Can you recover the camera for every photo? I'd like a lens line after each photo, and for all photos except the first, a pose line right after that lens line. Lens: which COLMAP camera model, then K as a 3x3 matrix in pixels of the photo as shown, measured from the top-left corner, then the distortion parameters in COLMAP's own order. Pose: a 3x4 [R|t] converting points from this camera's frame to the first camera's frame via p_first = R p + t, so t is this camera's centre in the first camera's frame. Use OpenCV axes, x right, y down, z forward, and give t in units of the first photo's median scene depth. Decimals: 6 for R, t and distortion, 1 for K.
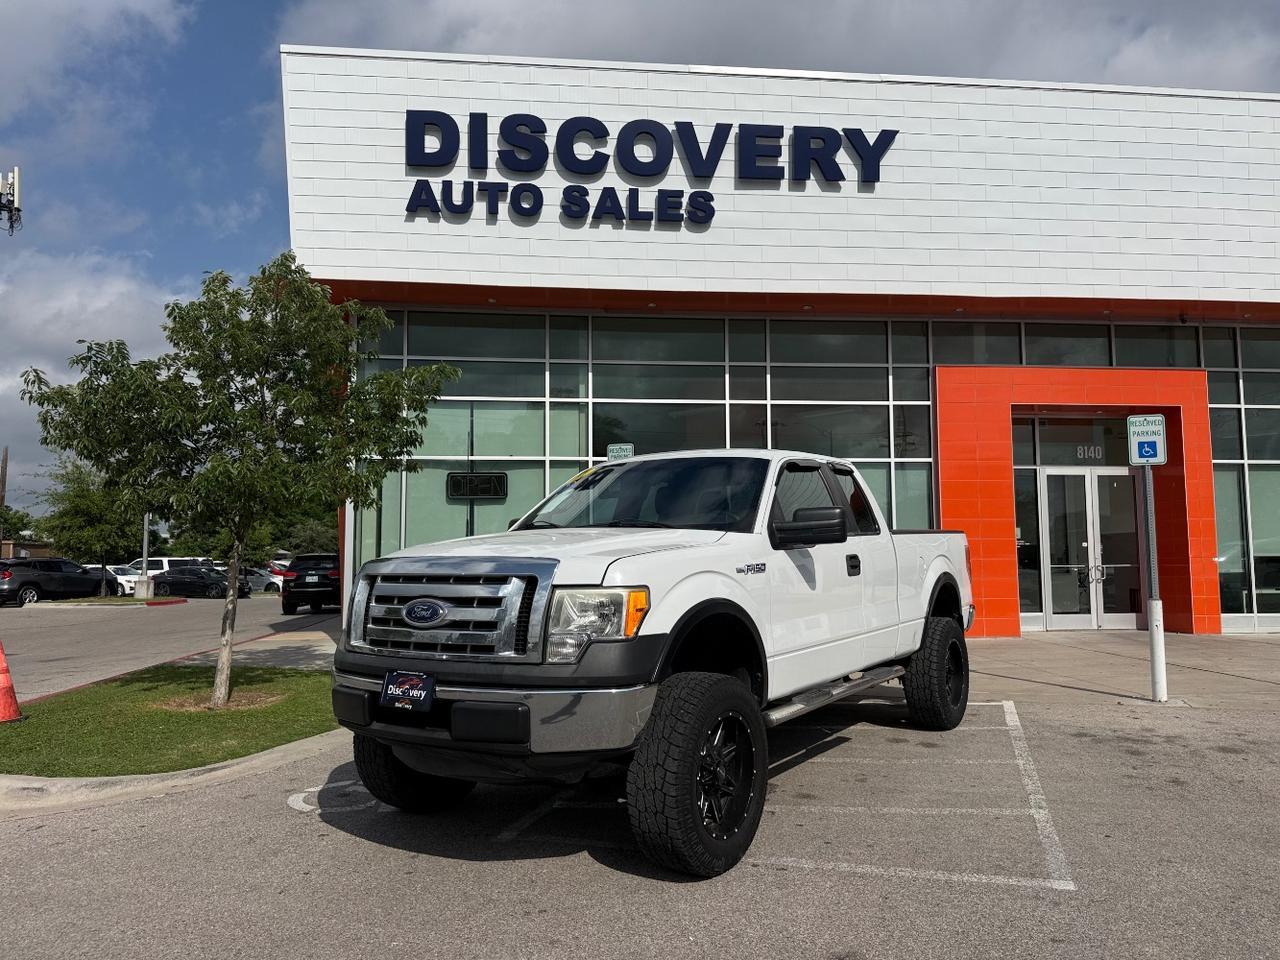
lens RADIAL K [[889.3, 0, 638.5], [0, 889.3, 493.6], [0, 0, 1]] dist [0.043744, -0.068048]
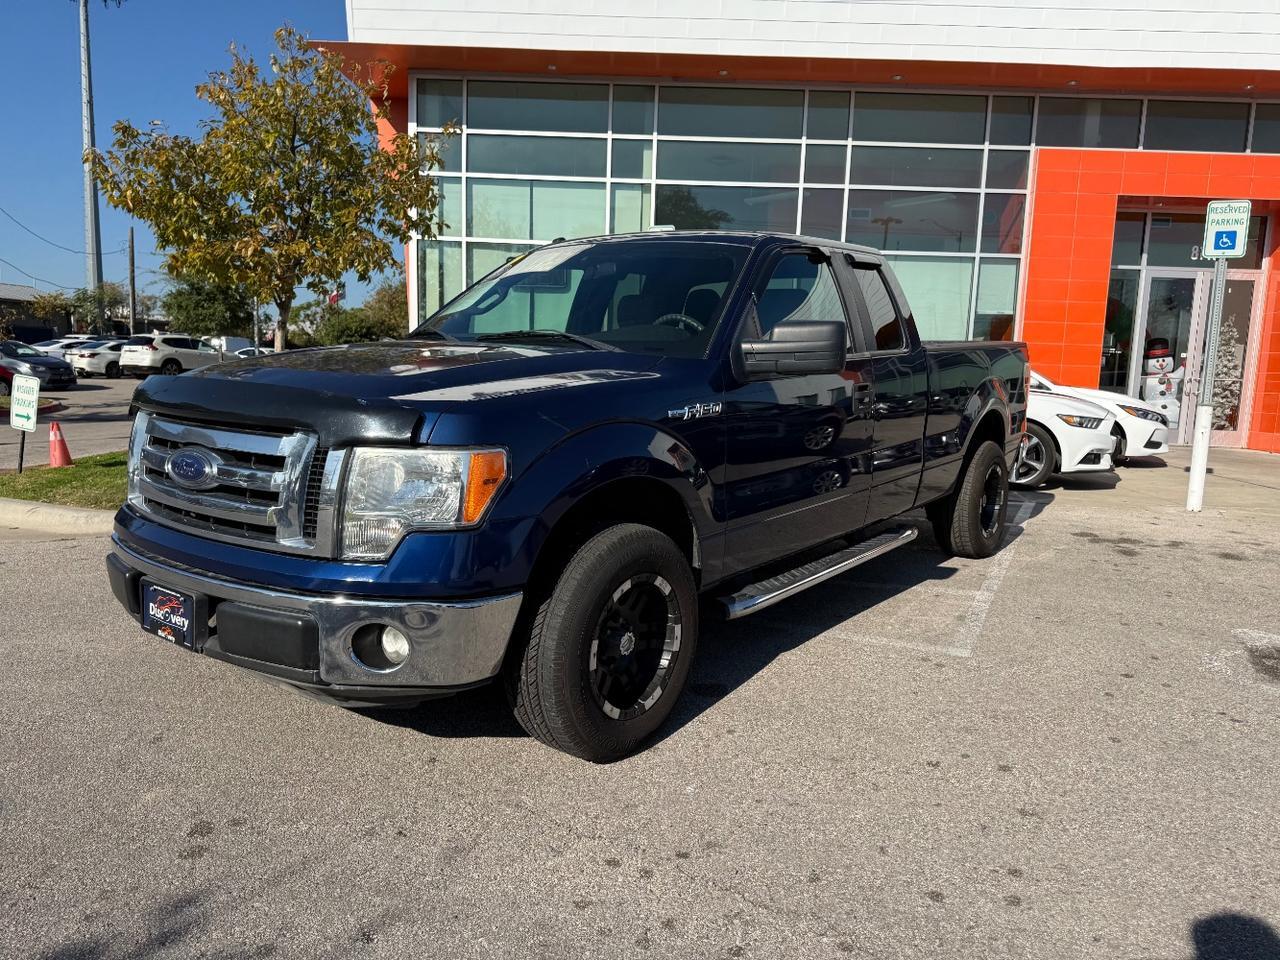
lens RADIAL K [[893.2, 0, 642.5], [0, 893.2, 485.4], [0, 0, 1]] dist [0.034157, -0.041635]
pose [[0.992281, 0.055901, -0.110694, 0.061022], [-0.031642, 0.977219, 0.209862, 0.012726], [0.119904, -0.204739, 0.971445, -0.001783]]
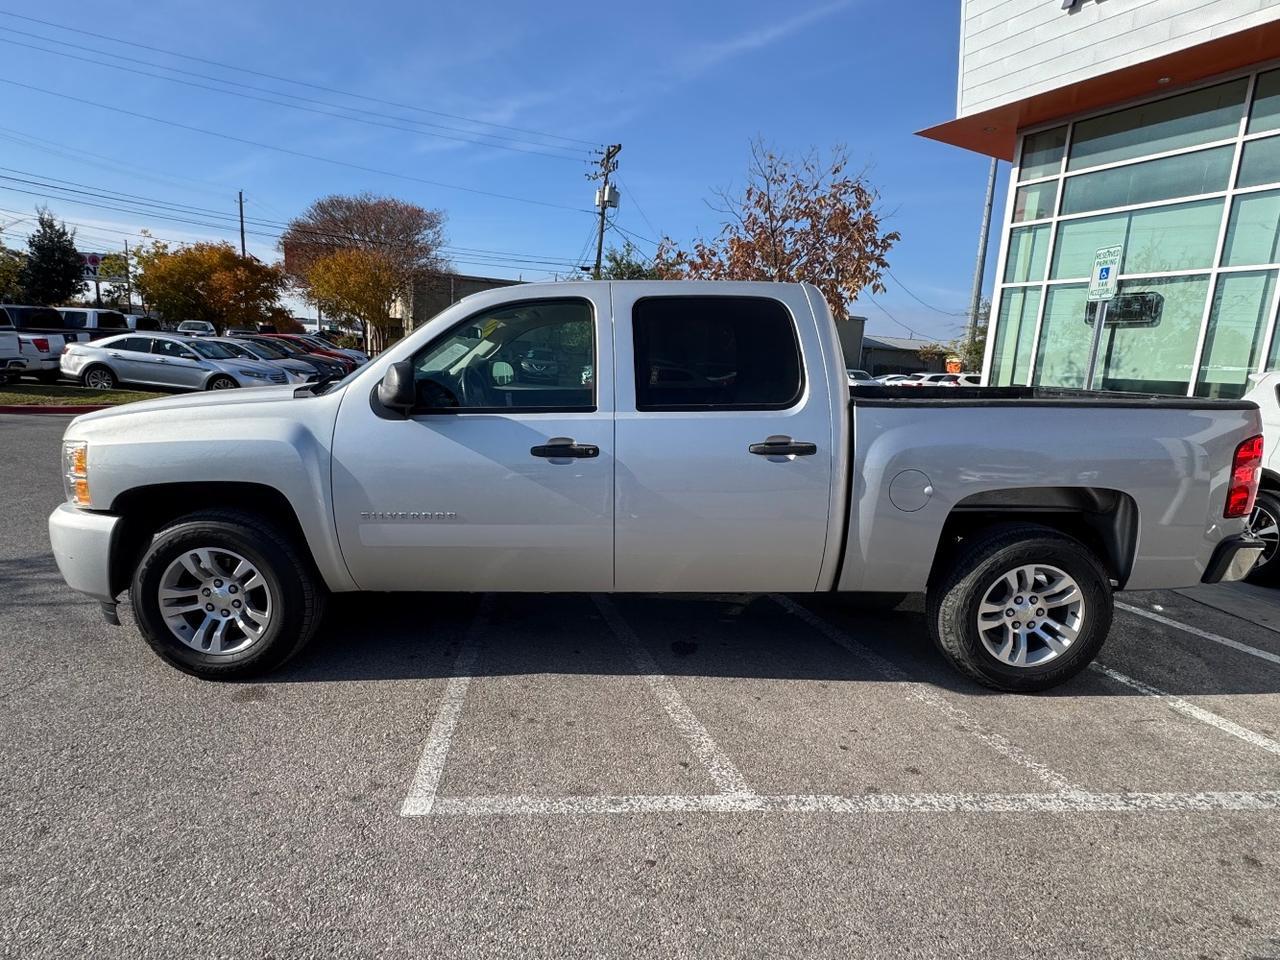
lens RADIAL K [[671.2, 0, 643.0], [0, 671.2, 480.8], [0, 0, 1]] dist [-0.002356, -0.000225]
pose [[0.394671, 0.189267, -0.899118, 0.288675], [0.015728, 0.977019, 0.212570, 0.010865], [0.918688, -0.098036, 0.382624, 0.277320]]
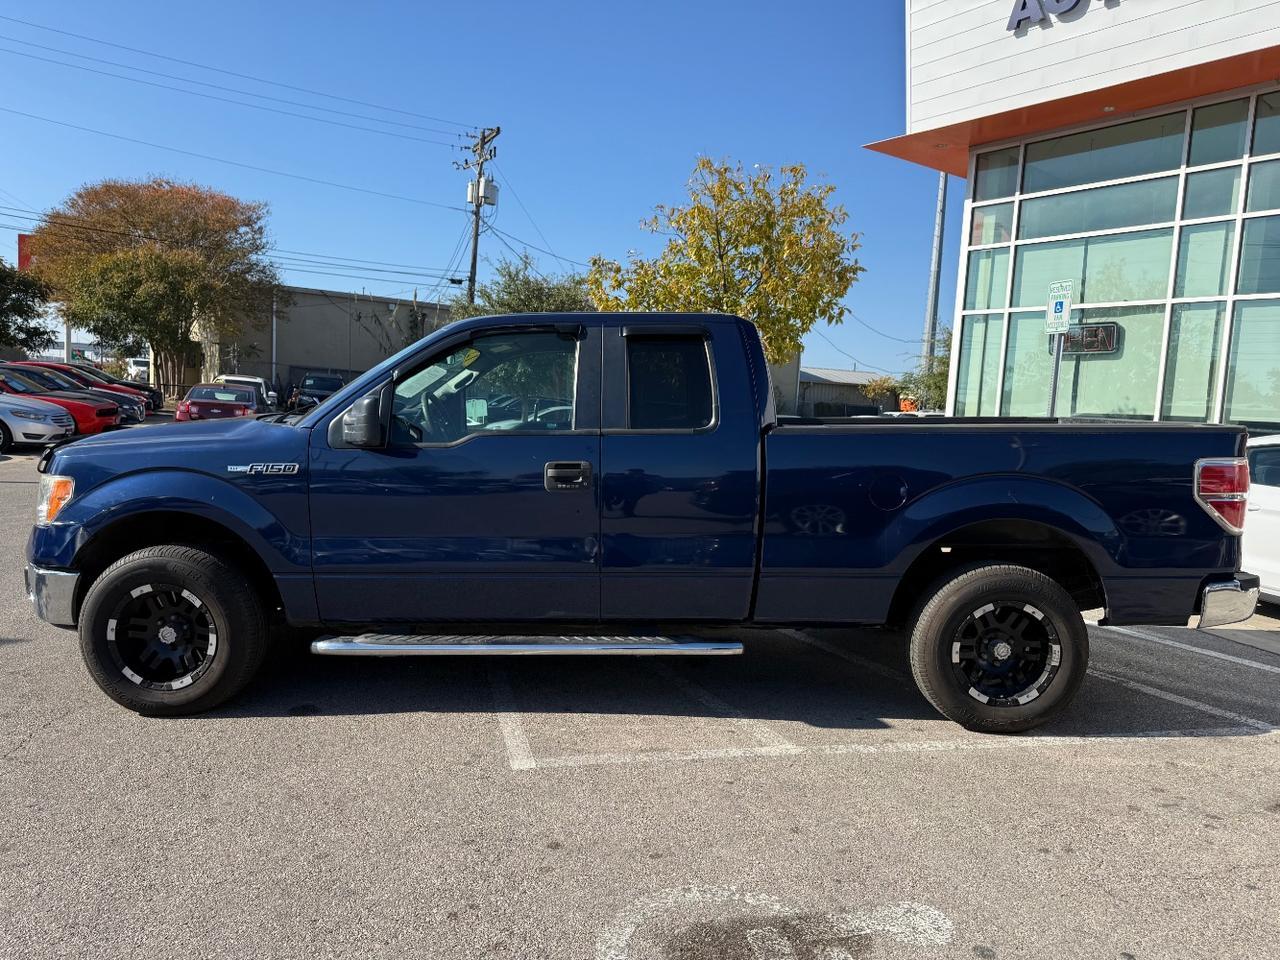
lens RADIAL K [[893.2, 0, 642.5], [0, 893.2, 485.4], [0, 0, 1]] dist [0.034157, -0.041635]
pose [[0.519421, 0.108940, -0.847546, 0.361687], [0.013147, 0.990704, 0.135398, 0.009184], [0.854418, -0.081471, 0.513160, 0.185378]]
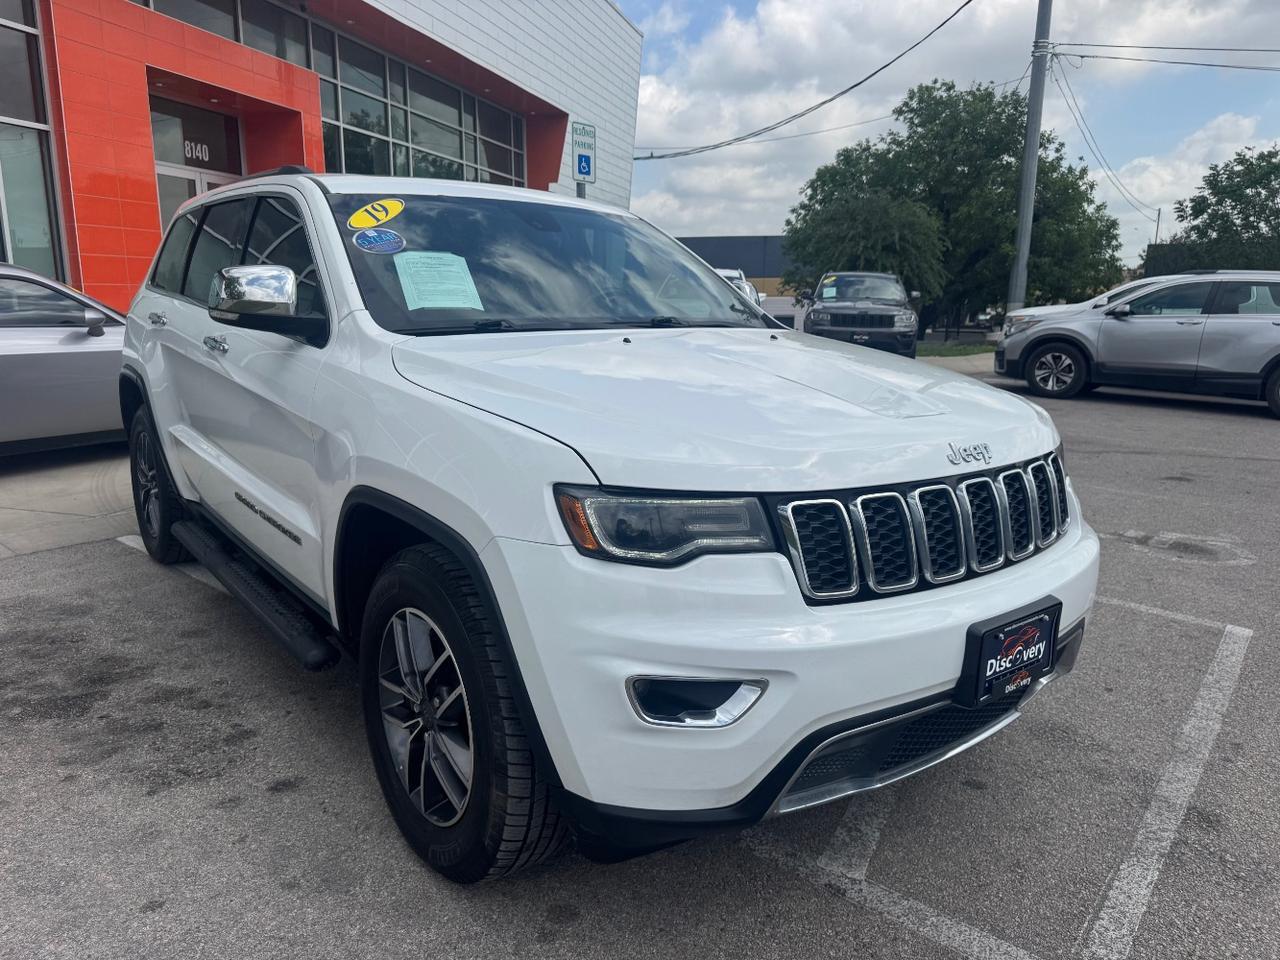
lens RADIAL K [[911.9, 0, 646.1], [0, 911.9, 482.0], [0, 0, 1]] dist [0.000520, -0.011424]
pose [[0.356313, -0.178811, 0.917098, -0.182985], [-0.085195, 0.971212, 0.222462, 0.031226], [-0.930475, -0.157398, 0.330821, 0.366704]]
